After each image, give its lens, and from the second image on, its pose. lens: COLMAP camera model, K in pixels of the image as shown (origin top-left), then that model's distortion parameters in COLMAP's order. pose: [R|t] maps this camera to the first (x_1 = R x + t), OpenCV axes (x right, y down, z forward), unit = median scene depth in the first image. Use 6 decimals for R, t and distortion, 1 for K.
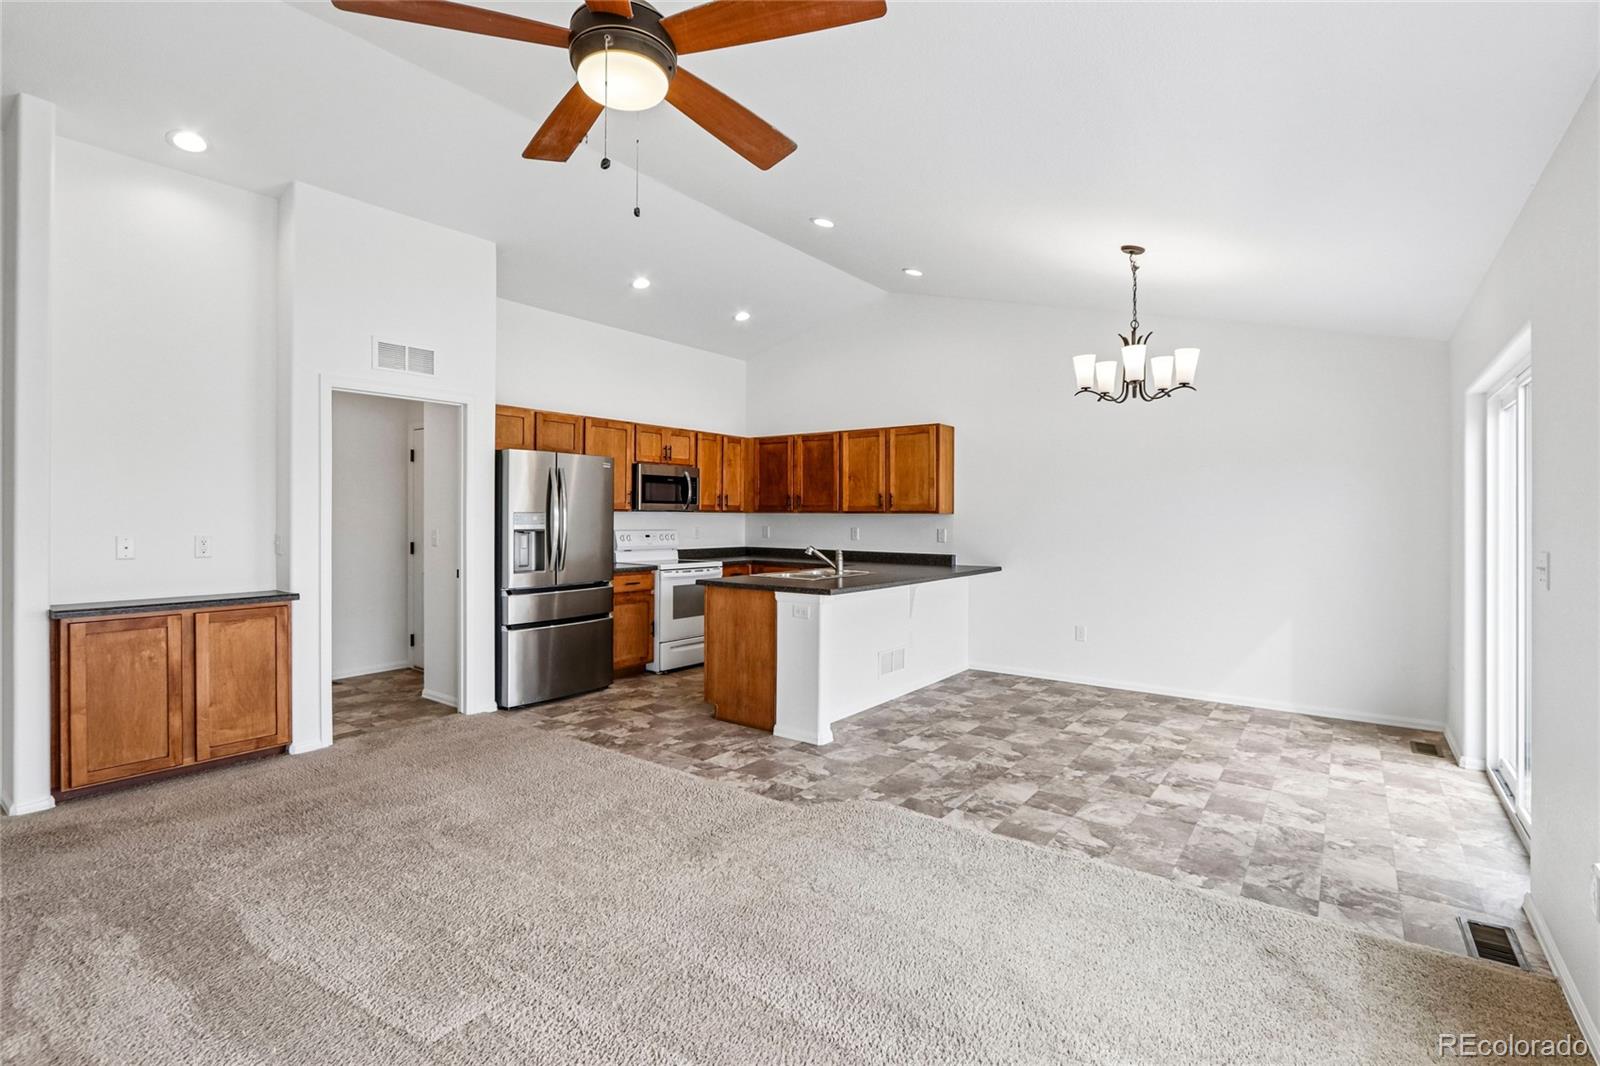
lens RADIAL K [[747.6, 0, 788.0], [0, 747.6, 522.3], [0, 0, 1]] dist [-0.018015, 0.001372]
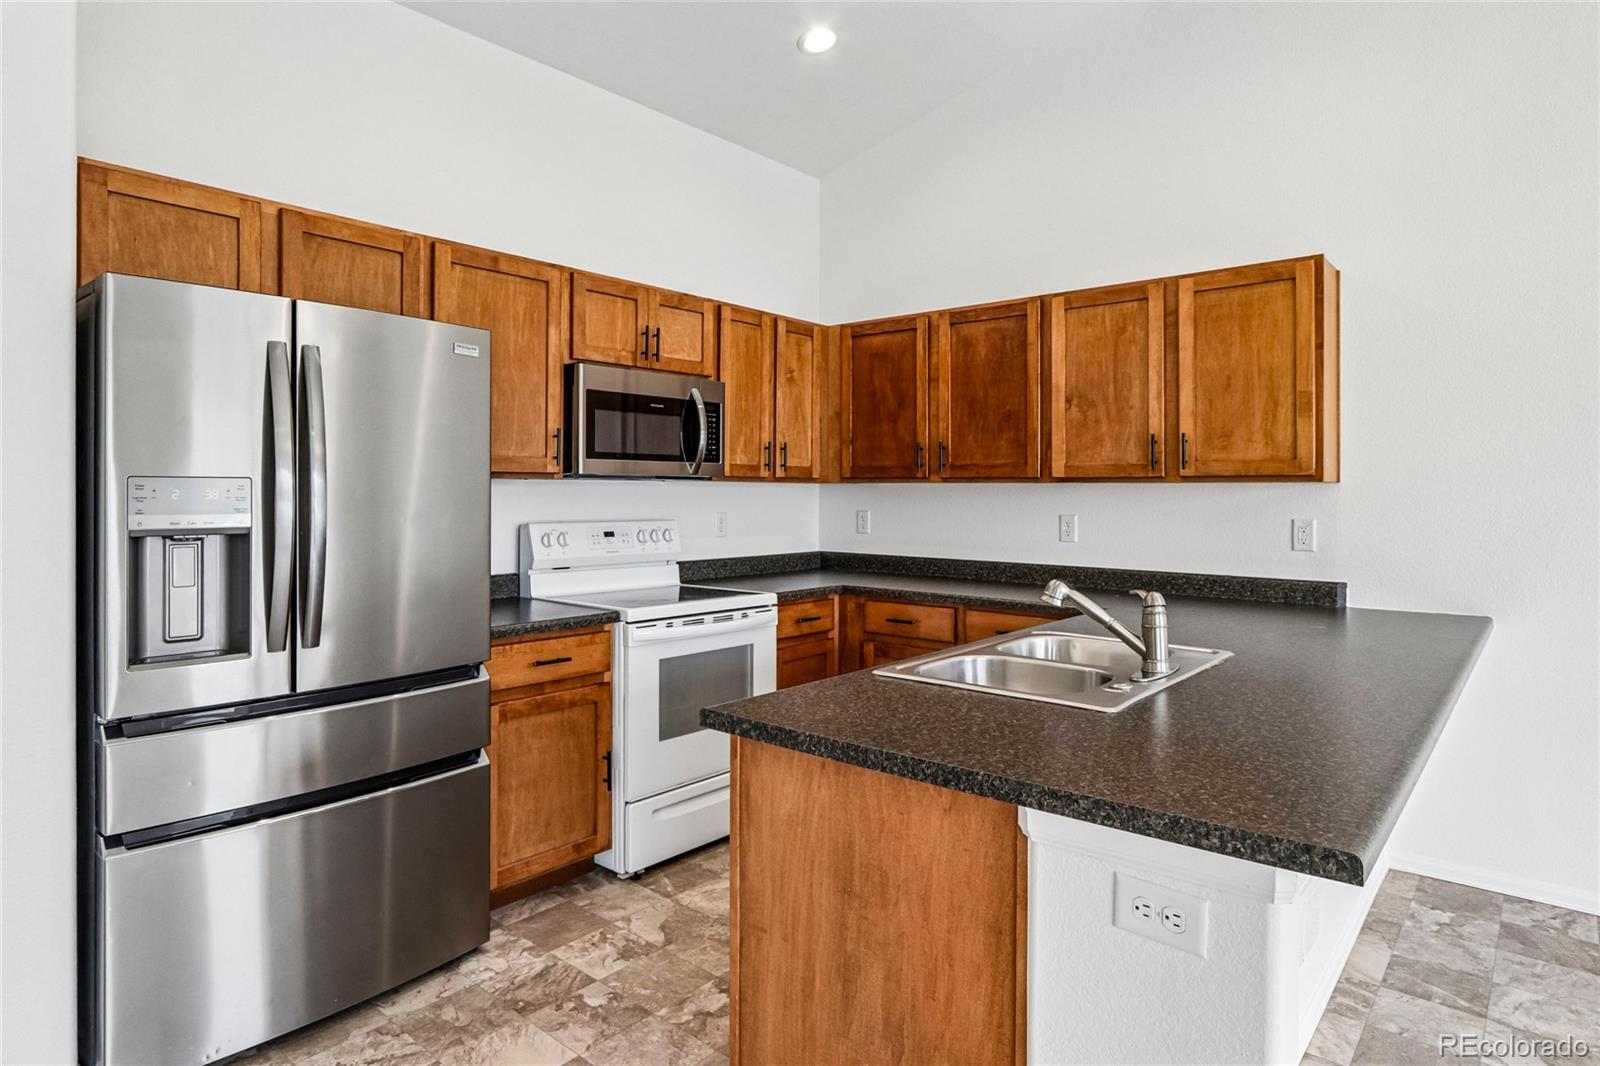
lens RADIAL K [[899.4, 0, 765.2], [0, 899.4, 495.4], [0, 0, 1]] dist [-0.014141, 0.001897]
pose [[0.996362, -0.002087, -0.085194, -0.054935], [0.001737, 0.999990, -0.004172, -0.002938], [0.085202, 0.004008, 0.996356, 0.523679]]
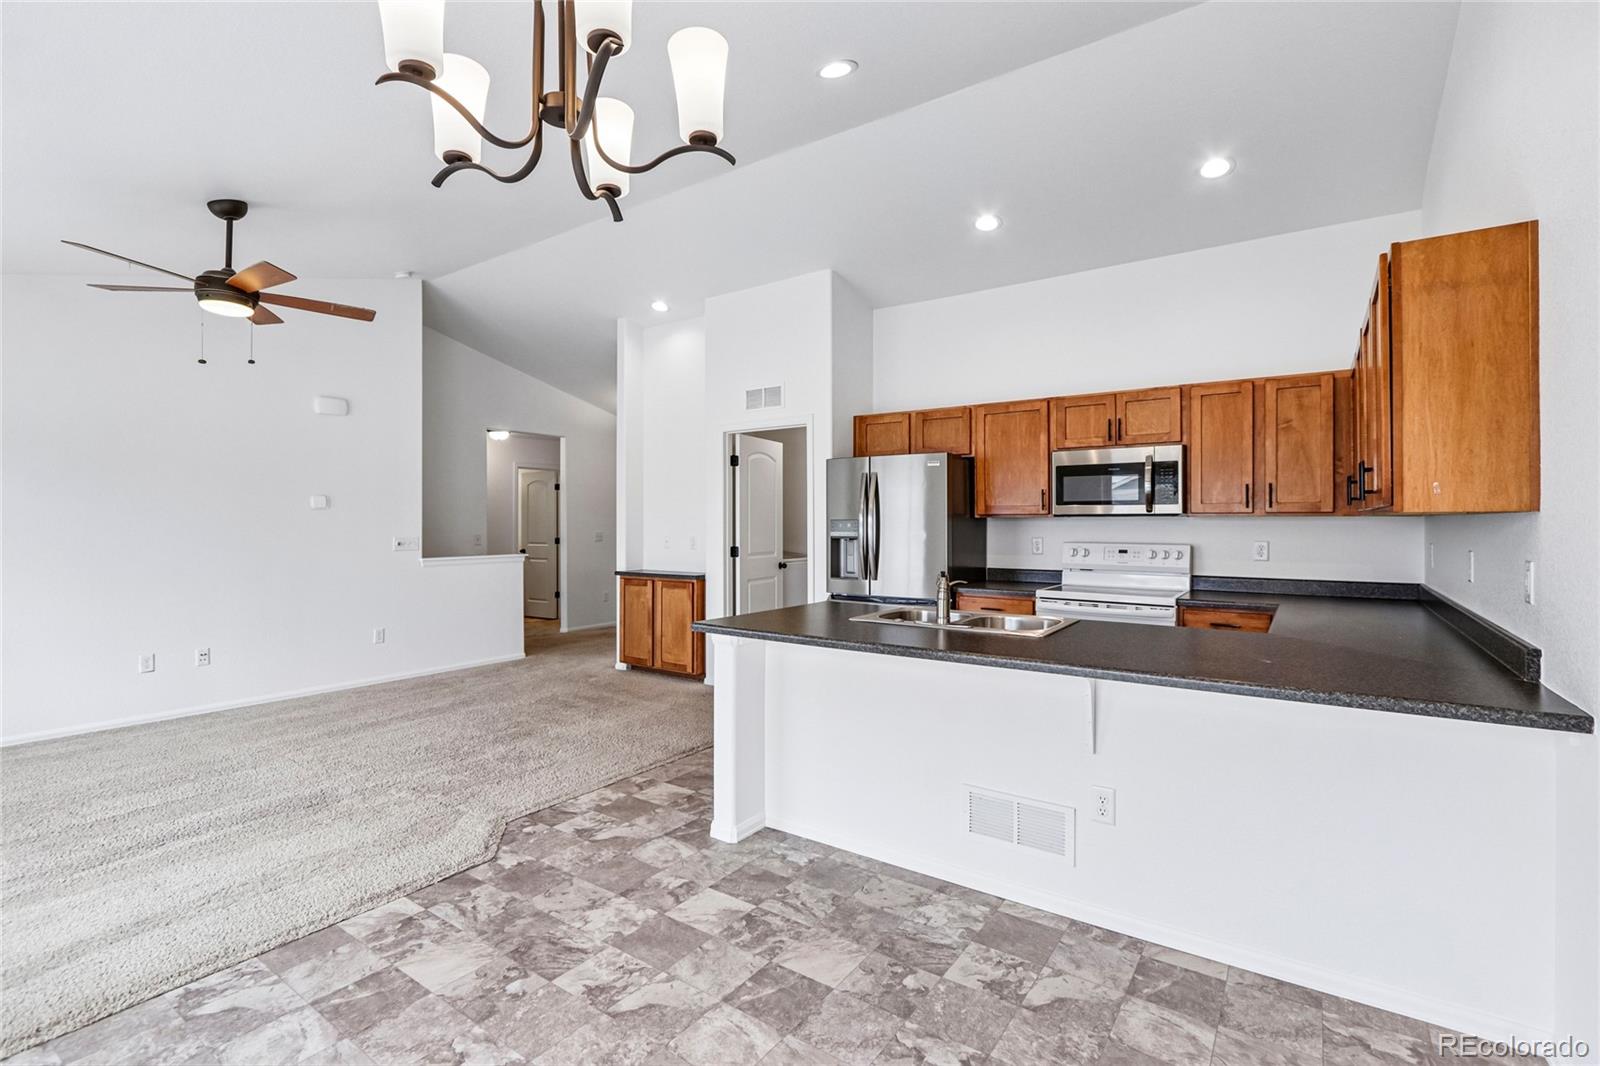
lens RADIAL K [[747.6, 0, 808.5], [0, 747.6, 525.6], [0, 0, 1]] dist [-0.018015, 0.001372]
pose [[0.031121, 0.000429, -0.999516, 0.547351], [-0.008173, 0.999967, 0.000175, -0.003956], [0.999482, 0.008164, 0.031123, 0.755597]]
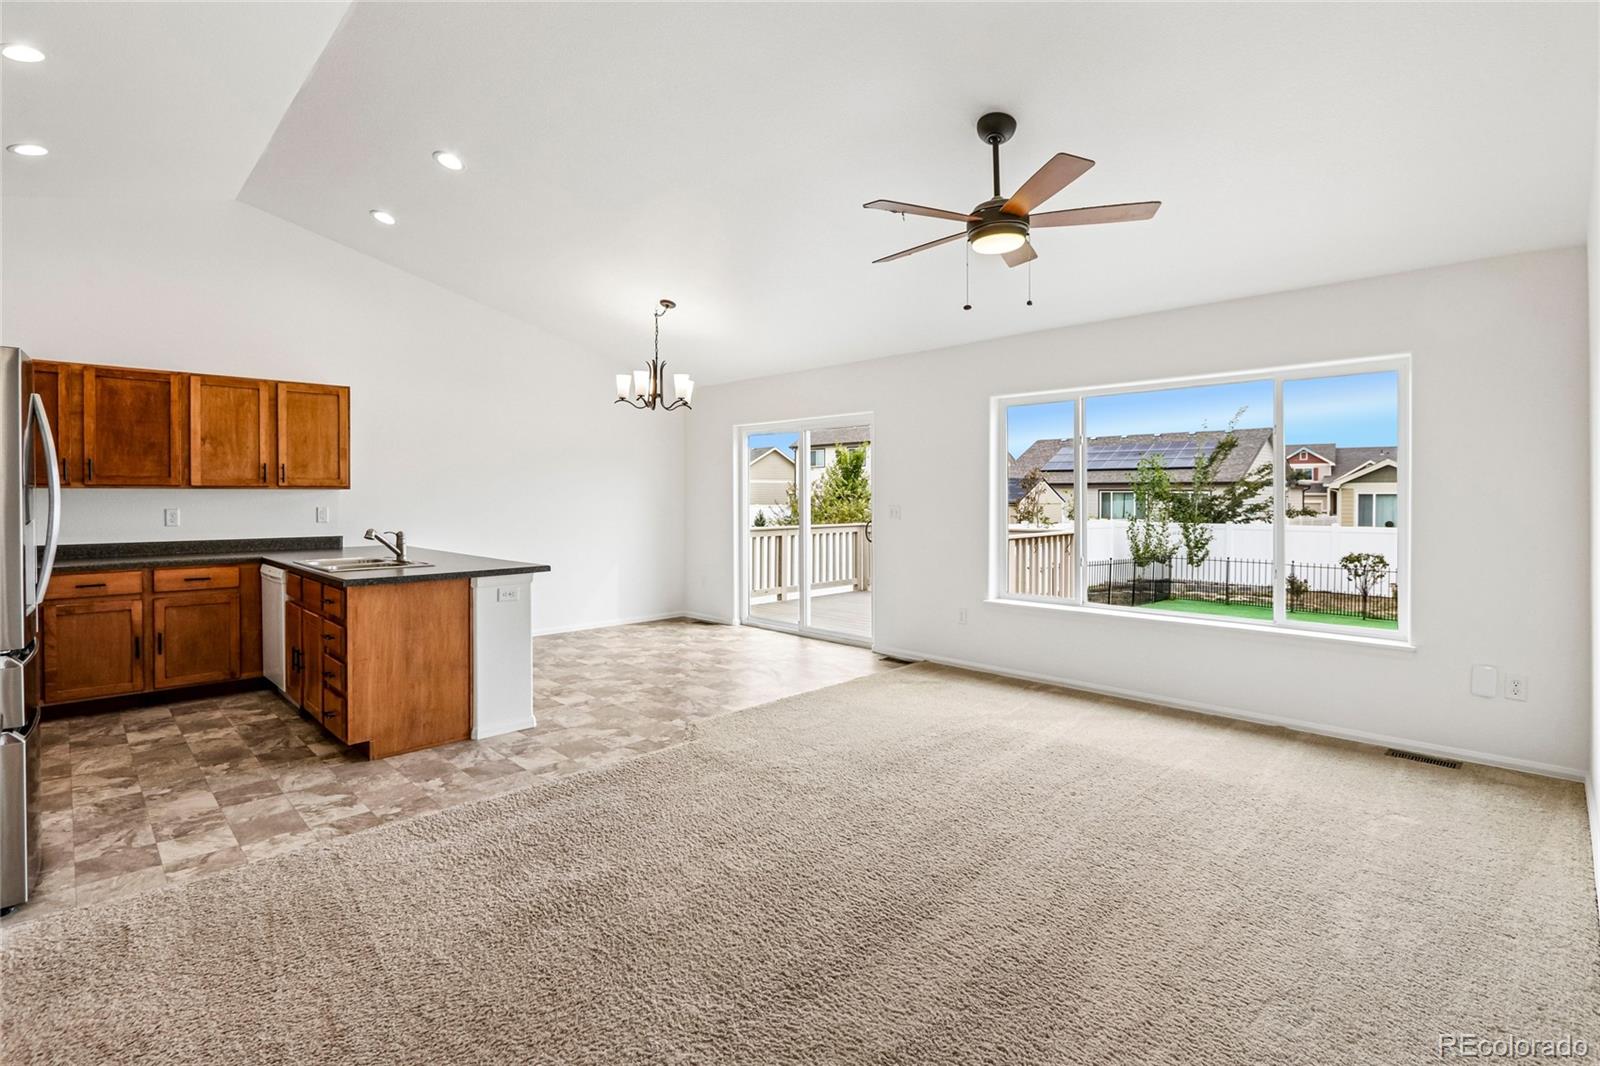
lens RADIAL K [[747.6, 0, 802.9], [0, 747.6, 503.5], [0, 0, 1]] dist [-0.018015, 0.001372]
pose [[0.148958, -0.018015, 0.988679, -0.609642], [0.009836, 0.999812, 0.016736, -0.004382], [-0.988795, 0.007232, 0.149107, 0.357342]]
